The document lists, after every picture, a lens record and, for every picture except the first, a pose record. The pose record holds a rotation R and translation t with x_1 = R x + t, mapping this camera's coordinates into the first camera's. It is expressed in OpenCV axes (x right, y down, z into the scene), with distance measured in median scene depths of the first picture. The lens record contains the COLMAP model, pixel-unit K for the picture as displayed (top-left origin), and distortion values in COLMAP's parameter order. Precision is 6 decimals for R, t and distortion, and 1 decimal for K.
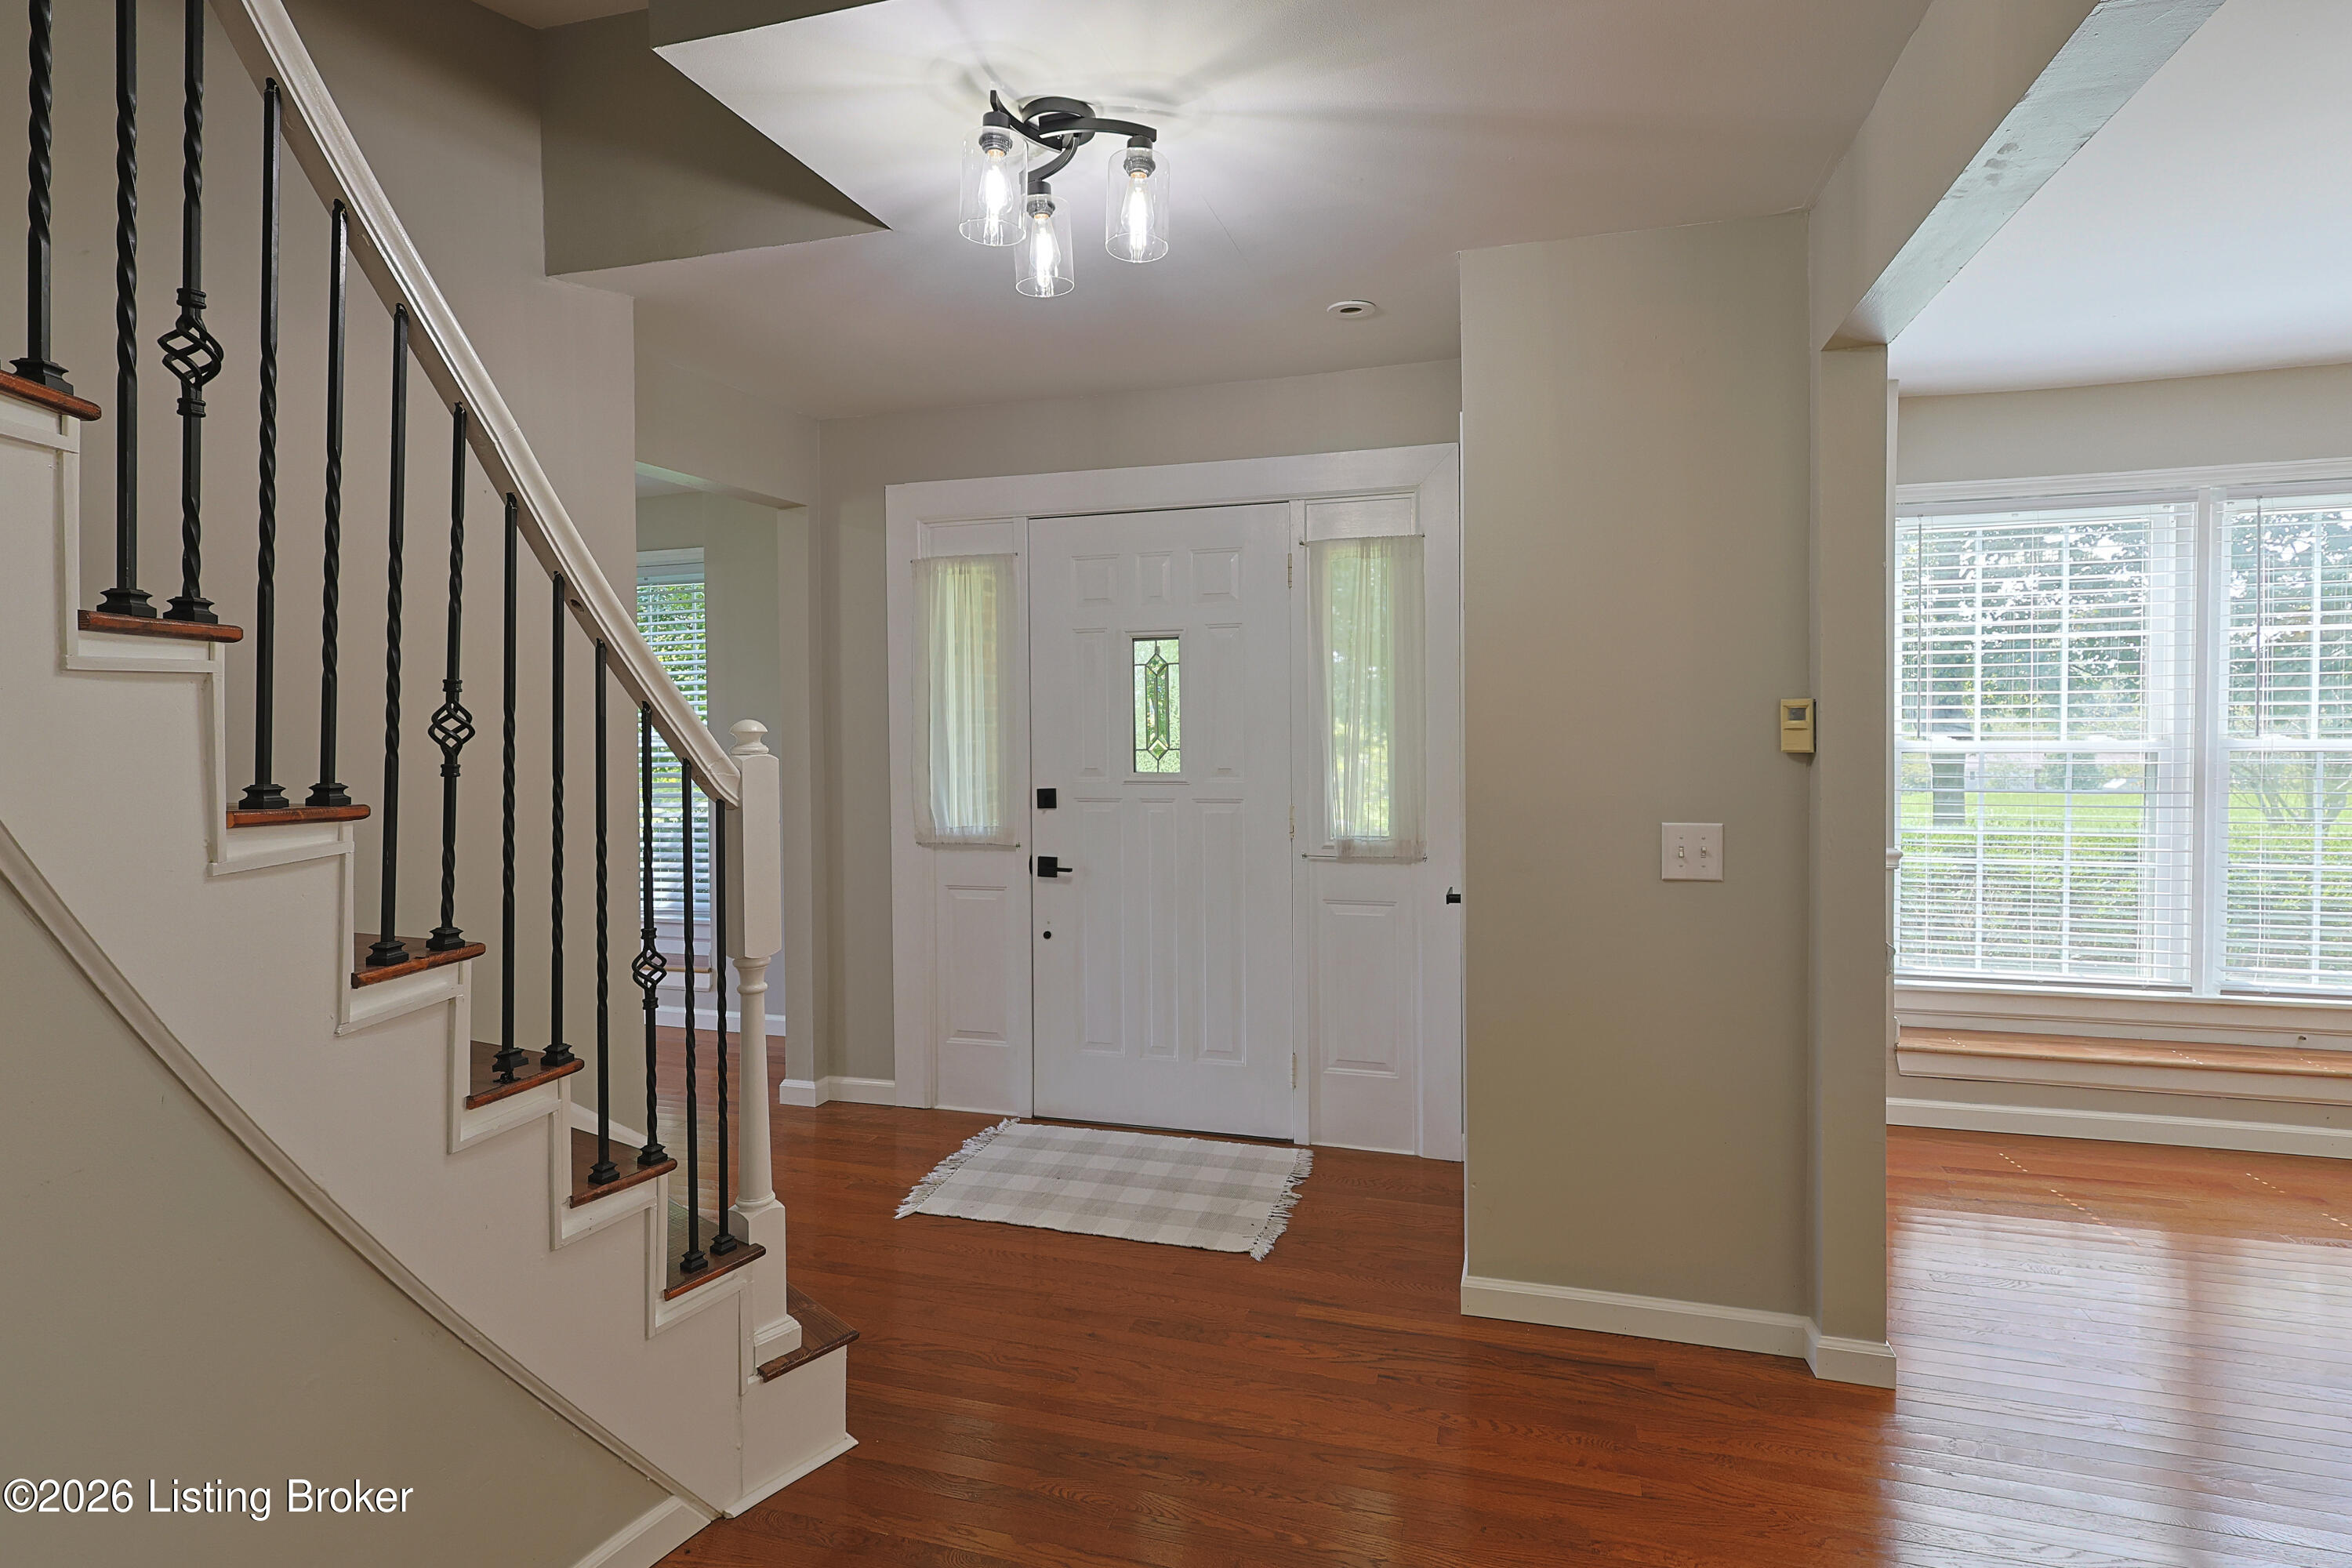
lens RADIAL K [[1194.5, 0, 1101.4], [0, 1194.5, 743.2], [0, 0, 1]] dist [-0.004767, 0.004098]
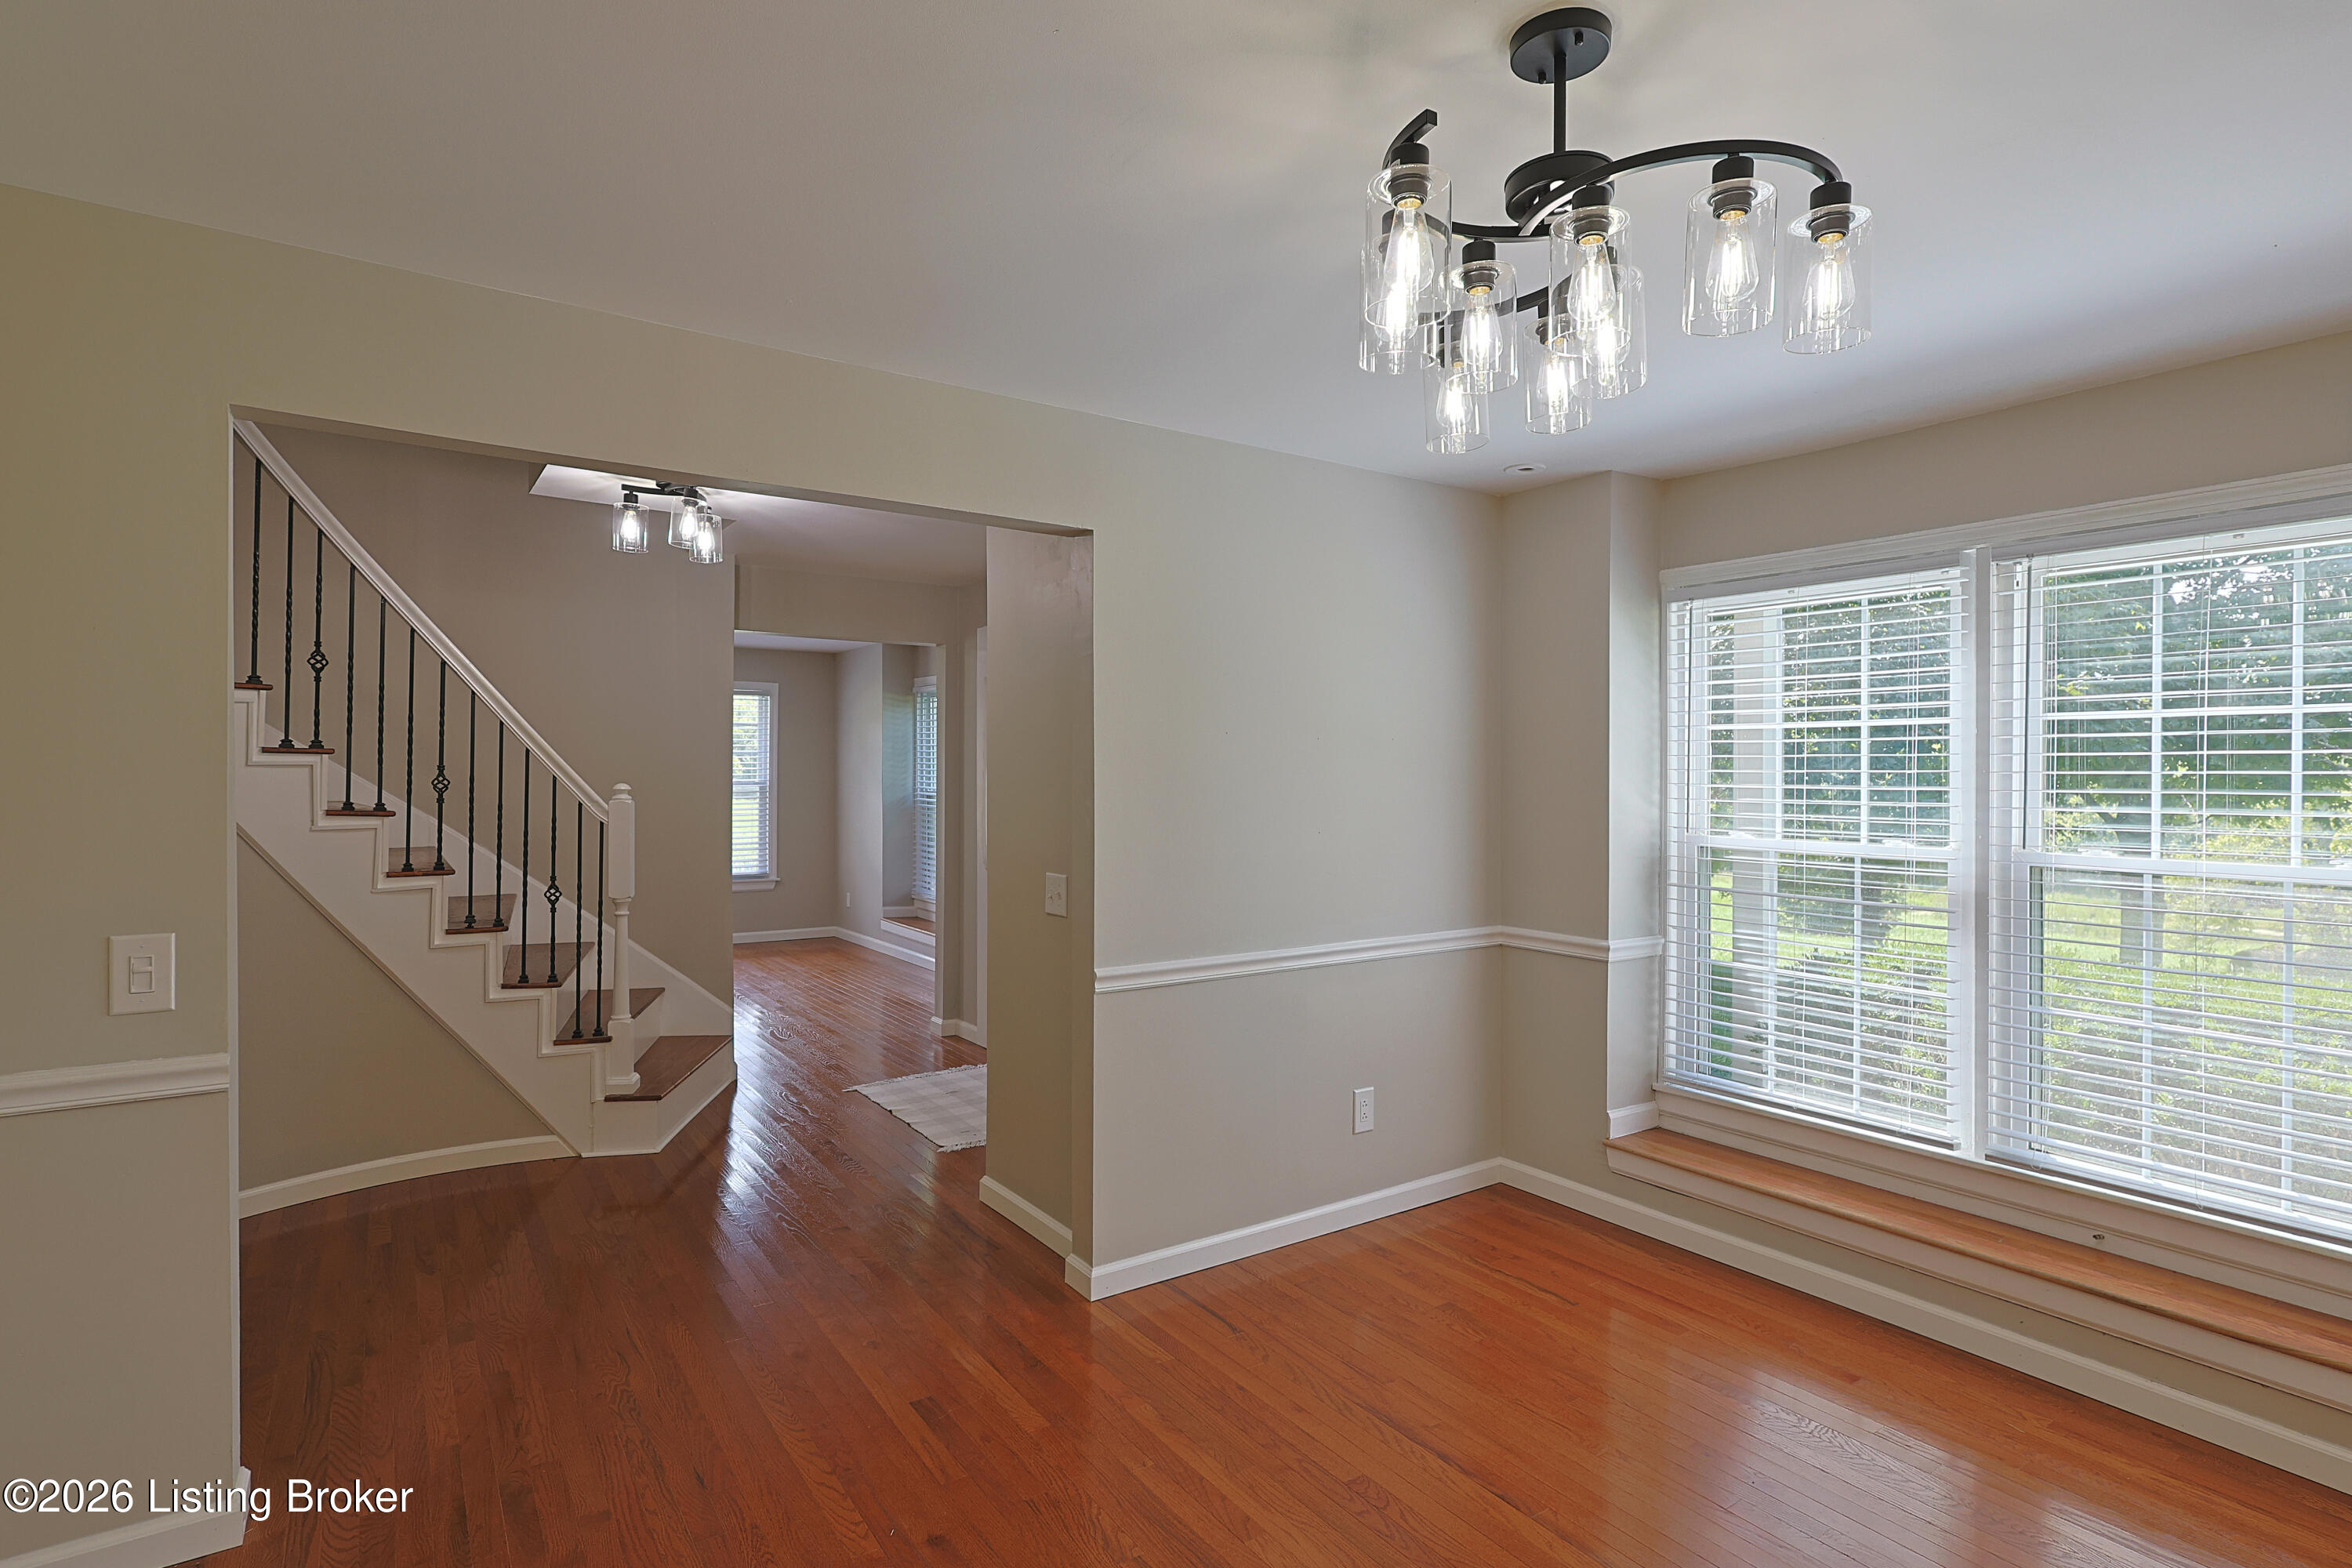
lens RADIAL K [[1194.5, 0, 1159.2], [0, 1194.5, 795.1], [0, 0, 1]] dist [-0.004767, 0.004098]
pose [[0.773574, 0.030537, -0.632970, 1.007967], [-0.035323, 0.999363, 0.005044, -0.025001], [0.632721, 0.018457, 0.774160, -0.003371]]
